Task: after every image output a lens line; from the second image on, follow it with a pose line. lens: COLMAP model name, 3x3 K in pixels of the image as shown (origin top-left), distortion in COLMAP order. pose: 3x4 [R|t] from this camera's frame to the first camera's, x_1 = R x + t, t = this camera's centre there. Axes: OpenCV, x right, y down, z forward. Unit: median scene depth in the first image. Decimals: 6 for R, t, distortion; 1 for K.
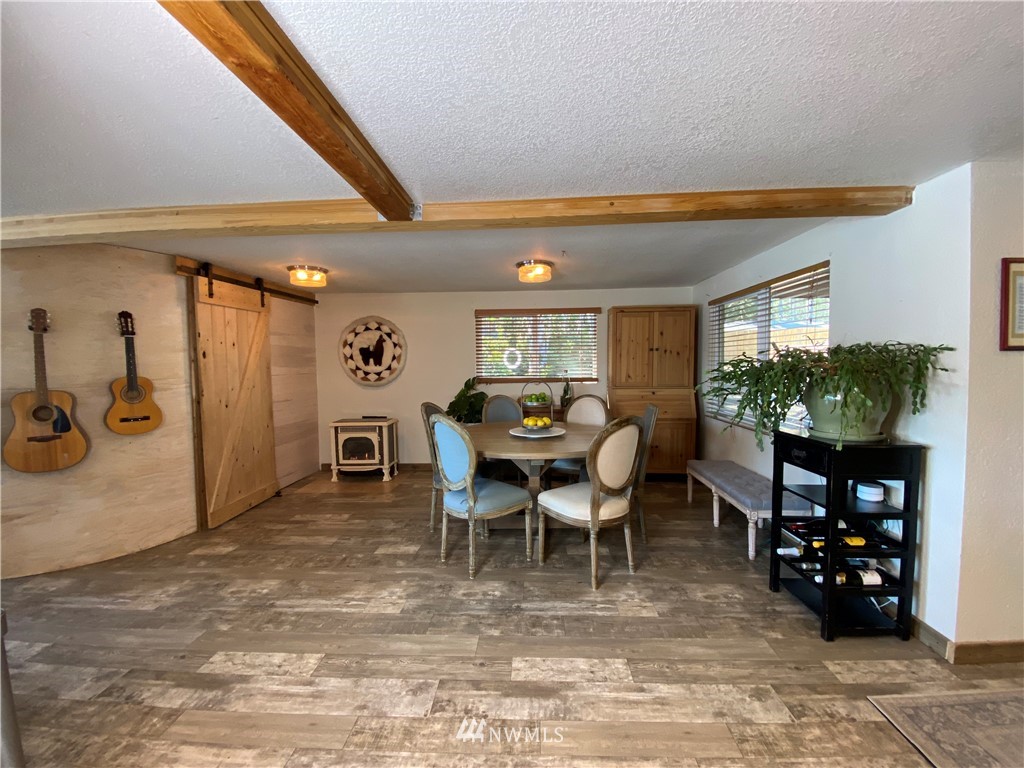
lens RADIAL K [[416.5, 0, 522.3], [0, 416.5, 384.5], [0, 0, 1]] dist [0.002200, -0.006222]
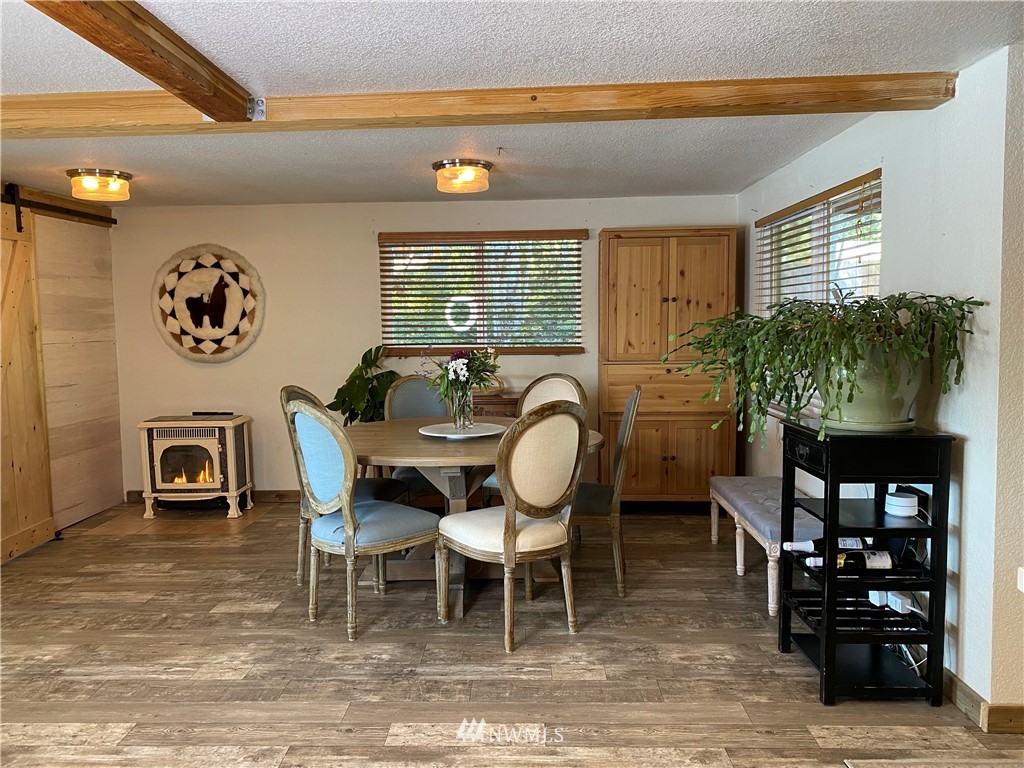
lens RADIAL K [[785.4, 0, 505.3], [0, 785.4, 385.9], [0, 0, 1]] dist [0.023488, -0.017230]
pose [[0.999985, -0.004055, 0.003546, 0.105325], [0.003940, 0.999484, 0.031893, 0.006879], [-0.003673, -0.031878, 0.999485, -0.229068]]
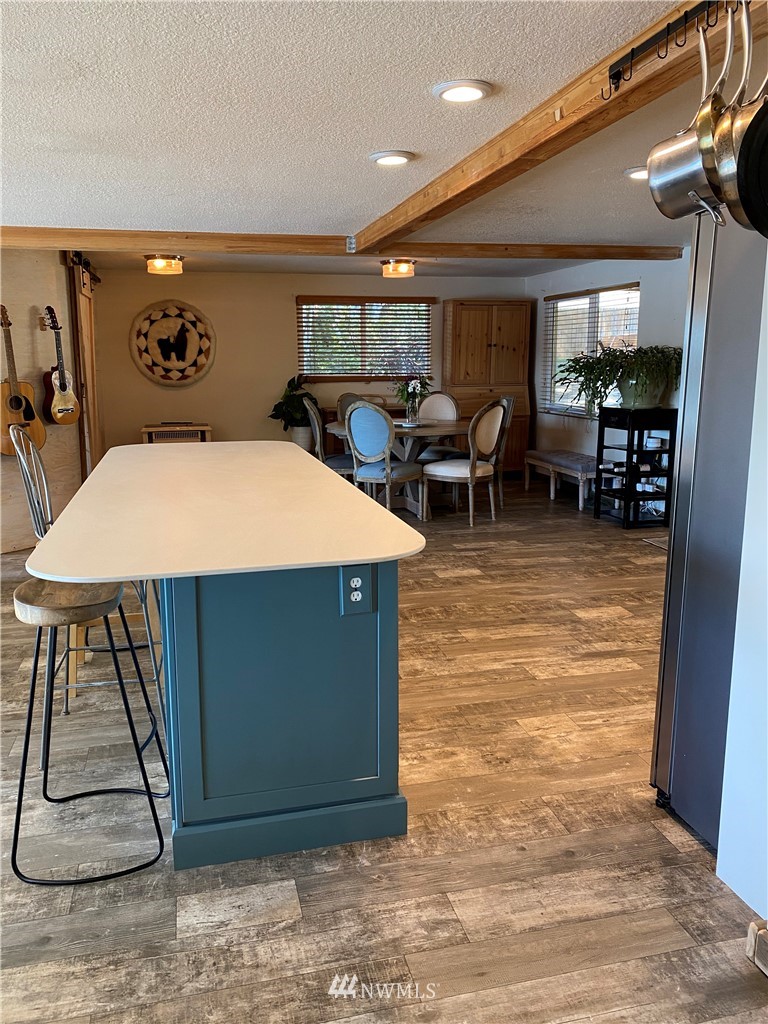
lens RADIAL K [[785.4, 0, 380.8], [0, 785.4, 507.4], [0, 0, 1]] dist [0.023488, -0.017230]
pose [[0.962734, -0.046254, 0.266467, -0.649651], [0.009657, 0.990518, 0.137046, 0.054742], [-0.270279, -0.129365, 0.954051, -1.079256]]
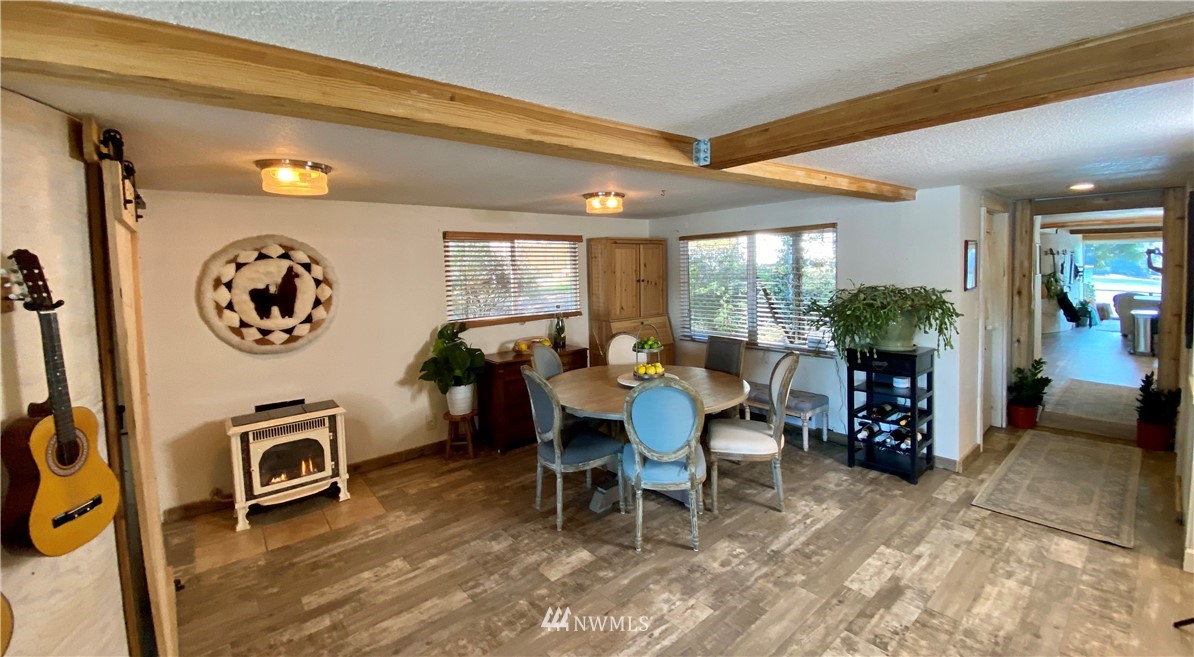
lens RADIAL K [[488.6, 0, 609.7], [0, 488.6, 295.3], [0, 0, 1]] dist [-0.003476, -0.001306]
pose [[0.735254, -0.050052, 0.675941, -0.789423], [0.055417, 0.998370, 0.013646, -0.100582], [-0.675522, 0.027425, 0.736830, 0.262659]]
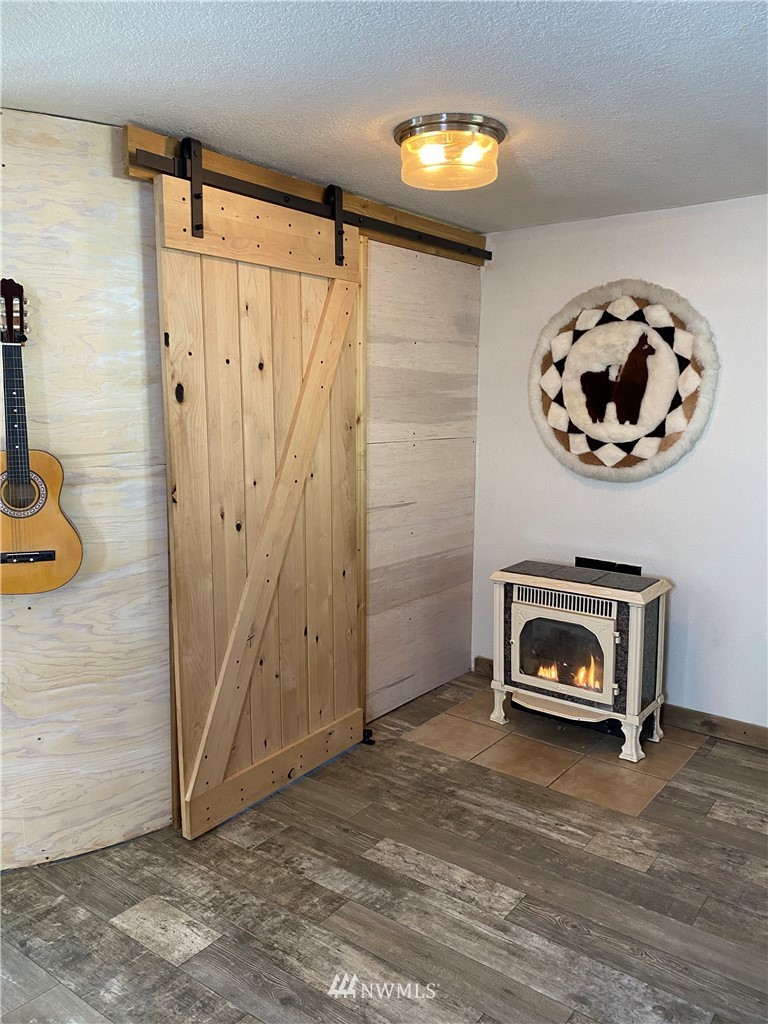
lens RADIAL K [[785.4, 0, 388.0], [0, 785.4, 505.2], [0, 0, 1]] dist [0.023488, -0.017230]
pose [[0.819261, 0.091780, -0.566027, -0.211103], [-0.046137, 0.994458, 0.094471, -0.049031], [0.571561, -0.051281, 0.818956, 0.543491]]
